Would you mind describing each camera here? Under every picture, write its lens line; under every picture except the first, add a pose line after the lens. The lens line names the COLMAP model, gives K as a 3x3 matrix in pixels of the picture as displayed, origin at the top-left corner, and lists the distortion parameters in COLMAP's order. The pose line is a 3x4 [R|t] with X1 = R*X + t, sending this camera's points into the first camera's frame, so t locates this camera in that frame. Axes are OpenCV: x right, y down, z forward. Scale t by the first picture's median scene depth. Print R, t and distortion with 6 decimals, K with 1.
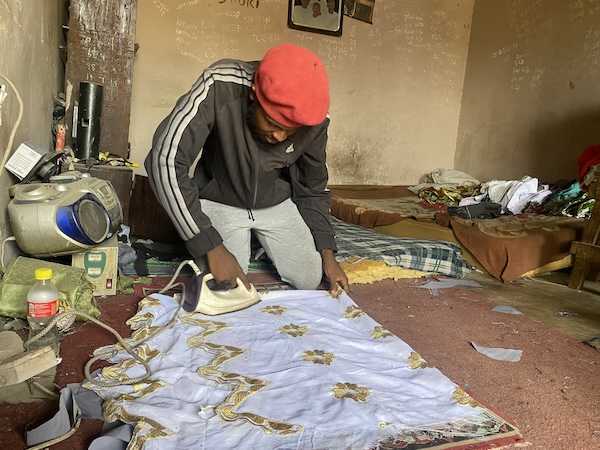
lens RADIAL K [[469.6, 0, 298.7], [0, 469.6, 228.6], [0, 0, 1]] dist [-0.003319, -0.001718]
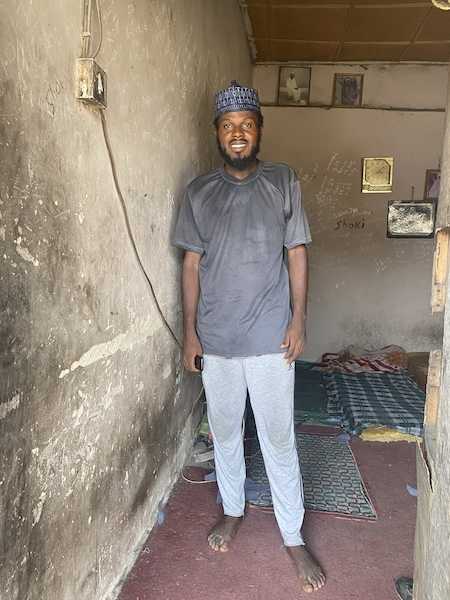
lens RADIAL K [[456.9, 0, 225.5], [0, 456.9, 300.2], [0, 0, 1]] dist [0.000552, 0.000658]
pose [[0.862703, 0.012958, -0.505544, 0.266749], [-0.060769, 0.995084, -0.078196, -0.123898], [0.502046, 0.098181, 0.859250, -0.393617]]
